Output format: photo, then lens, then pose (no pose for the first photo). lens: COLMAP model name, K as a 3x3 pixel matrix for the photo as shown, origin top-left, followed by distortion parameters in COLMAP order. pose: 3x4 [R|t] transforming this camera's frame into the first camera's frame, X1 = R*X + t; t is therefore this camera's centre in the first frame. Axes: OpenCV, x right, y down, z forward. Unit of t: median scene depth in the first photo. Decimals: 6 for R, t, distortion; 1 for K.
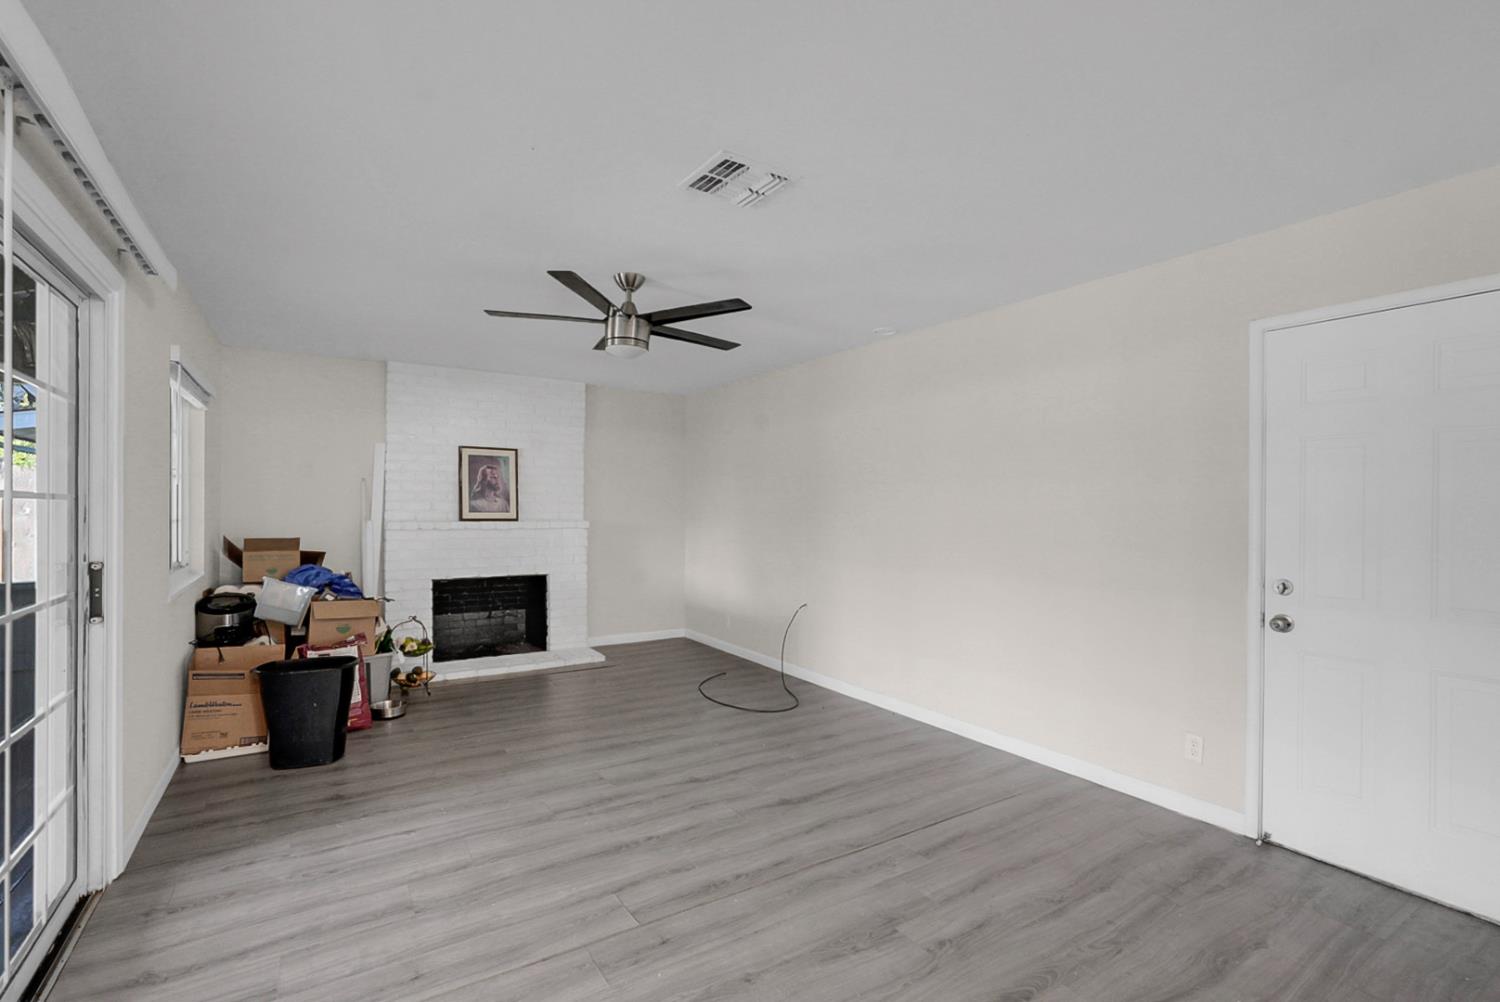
lens RADIAL K [[654.4, 0, 742.8], [0, 654.4, 508.0], [0, 0, 1]] dist [-0.010054, 0.001899]
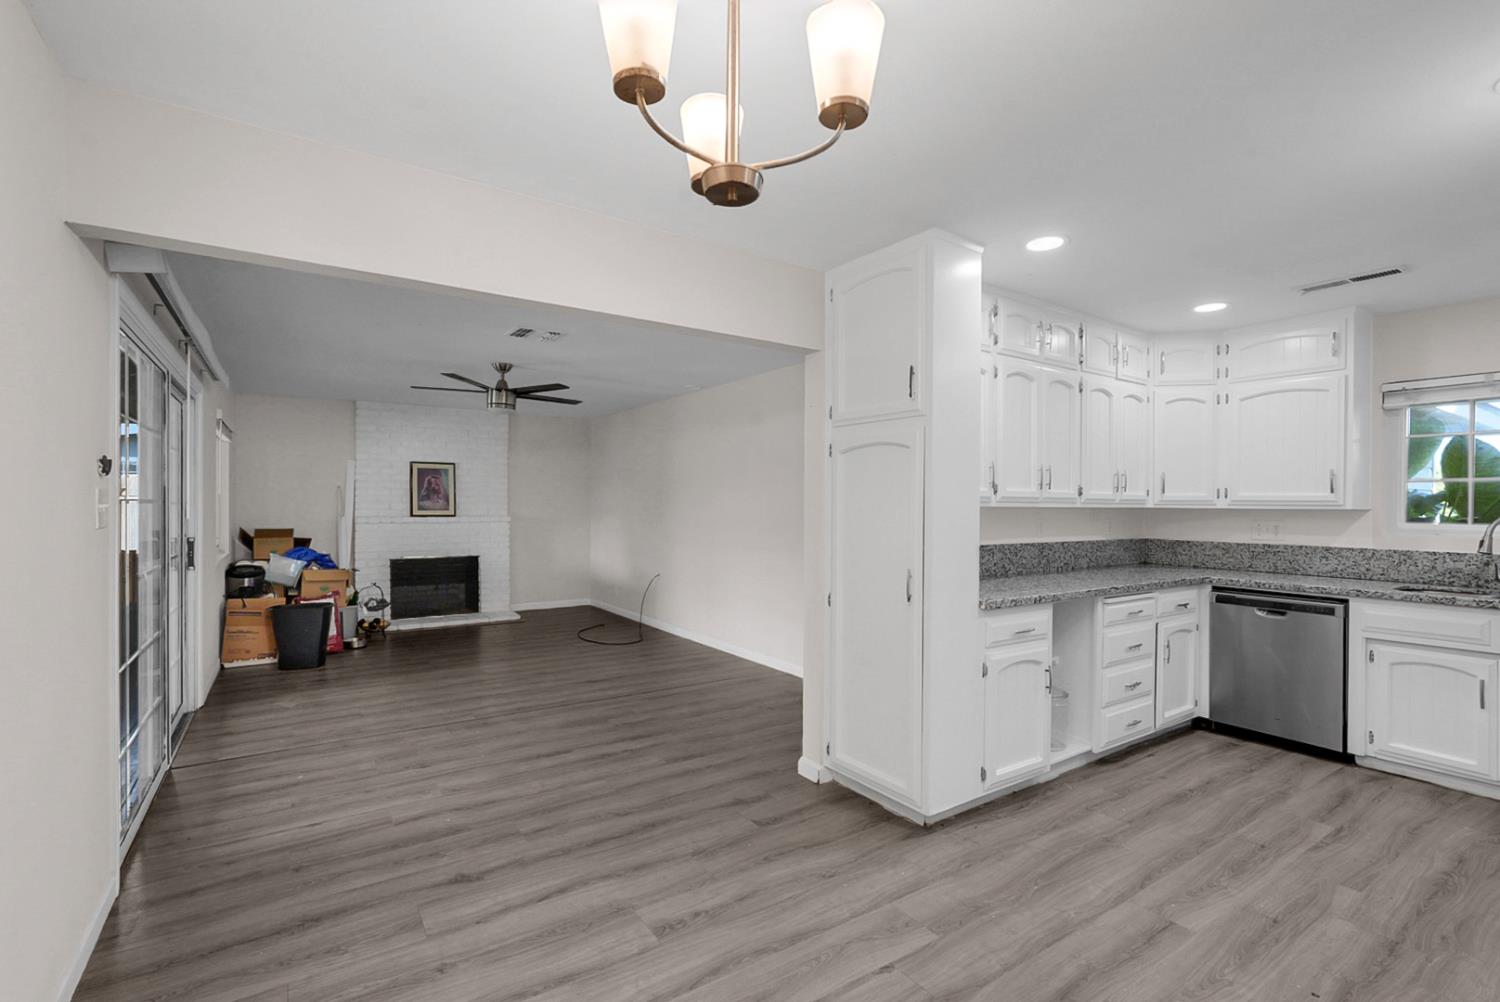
lens RADIAL K [[654.4, 0, 750.0], [0, 654.4, 503.1], [0, 0, 1]] dist [-0.010054, 0.001899]
pose [[0.999603, -0.003805, 0.027921, 0.320782], [0.003869, 0.999990, -0.002243, -0.003506], [-0.027913, 0.002350, 0.999608, -0.520103]]
